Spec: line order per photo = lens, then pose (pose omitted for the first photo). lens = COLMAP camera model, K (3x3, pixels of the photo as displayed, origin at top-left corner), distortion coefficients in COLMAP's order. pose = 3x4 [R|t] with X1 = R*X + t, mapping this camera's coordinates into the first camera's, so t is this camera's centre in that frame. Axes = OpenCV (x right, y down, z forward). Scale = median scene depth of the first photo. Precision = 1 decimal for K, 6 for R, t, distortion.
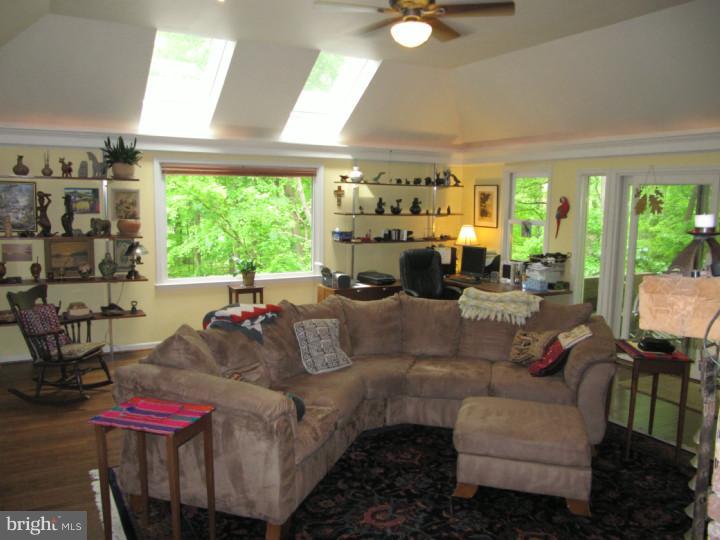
lens RADIAL K [[596.4, 0, 360.0], [0, 596.4, 270.0], [0, 0, 1]] dist [-0.021783, -0.008082]
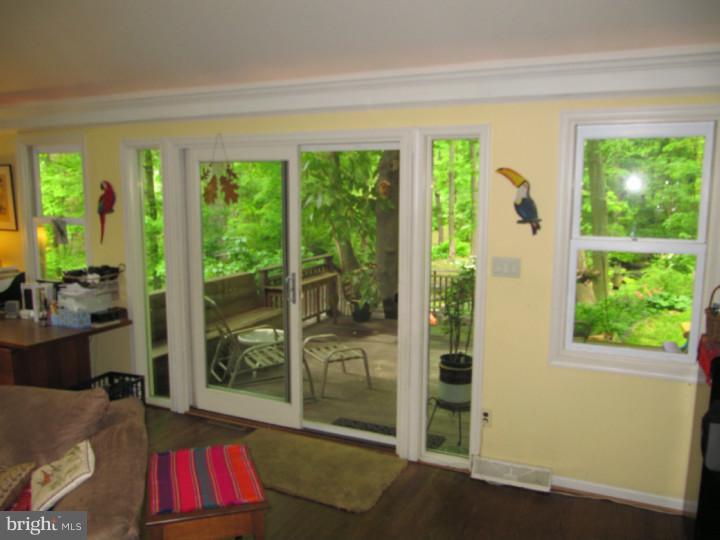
lens RADIAL K [[596.4, 0, 360.0], [0, 596.4, 270.0], [0, 0, 1]] dist [-0.021783, -0.008082]
pose [[0.813795, -0.094449, 0.573426, 0.183496], [0.080580, 0.995513, 0.049613, -0.033904], [-0.575538, 0.005832, 0.817754, 0.292786]]
